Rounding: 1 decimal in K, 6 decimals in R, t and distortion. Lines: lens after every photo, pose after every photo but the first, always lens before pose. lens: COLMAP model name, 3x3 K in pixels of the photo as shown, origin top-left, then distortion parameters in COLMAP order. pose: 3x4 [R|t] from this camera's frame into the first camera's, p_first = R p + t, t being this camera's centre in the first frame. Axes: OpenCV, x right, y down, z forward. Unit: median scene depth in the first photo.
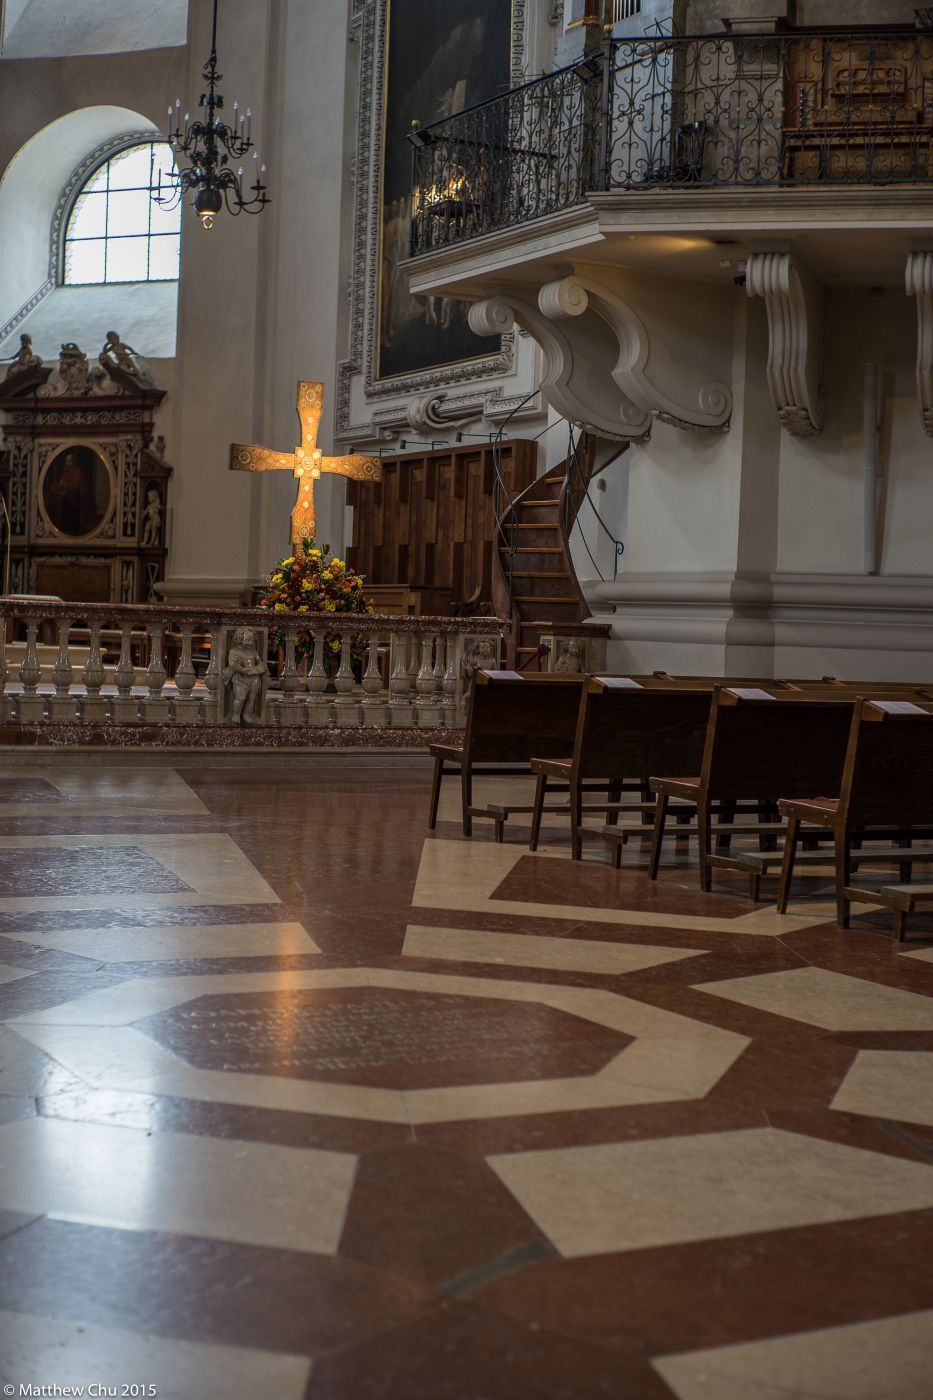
lens RADIAL K [[2040.9, 0, 470.8], [0, 2040.9, 693.1], [0, 0, 1]] dist [-0.013062, -0.571279]
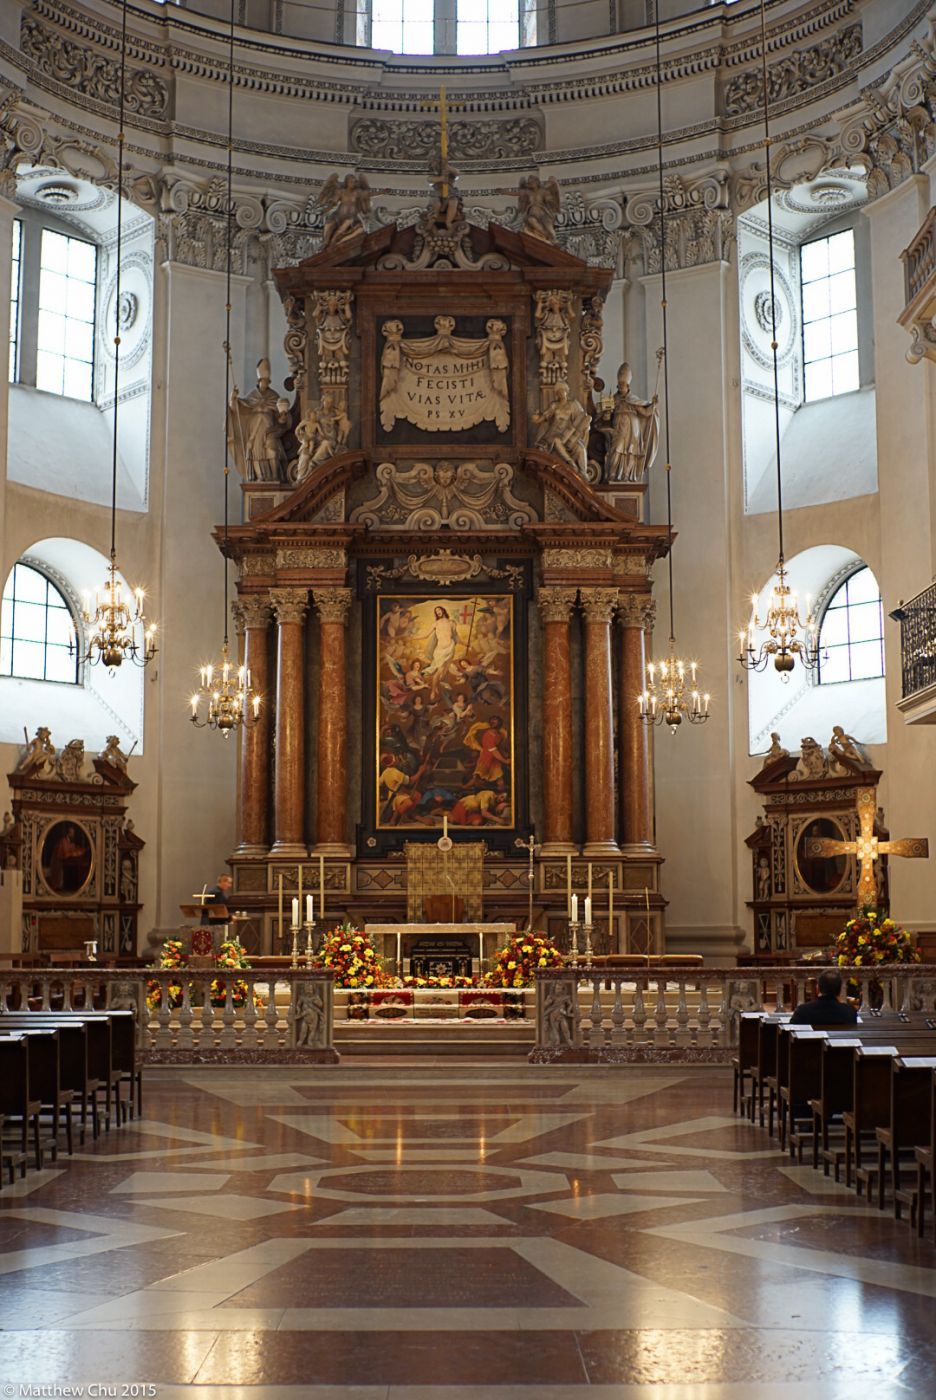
lens RADIAL K [[2032.3, 0, 474.0], [0, 2032.3, 695.6], [0, 0, 1]] dist [-0.043512, -0.312366]
pose [[0.884209, -0.094043, -0.457526, 0.244466], [0.021799, 0.986763, -0.160697, -0.002398], [0.466582, 0.132116, 0.874555, -0.235417]]
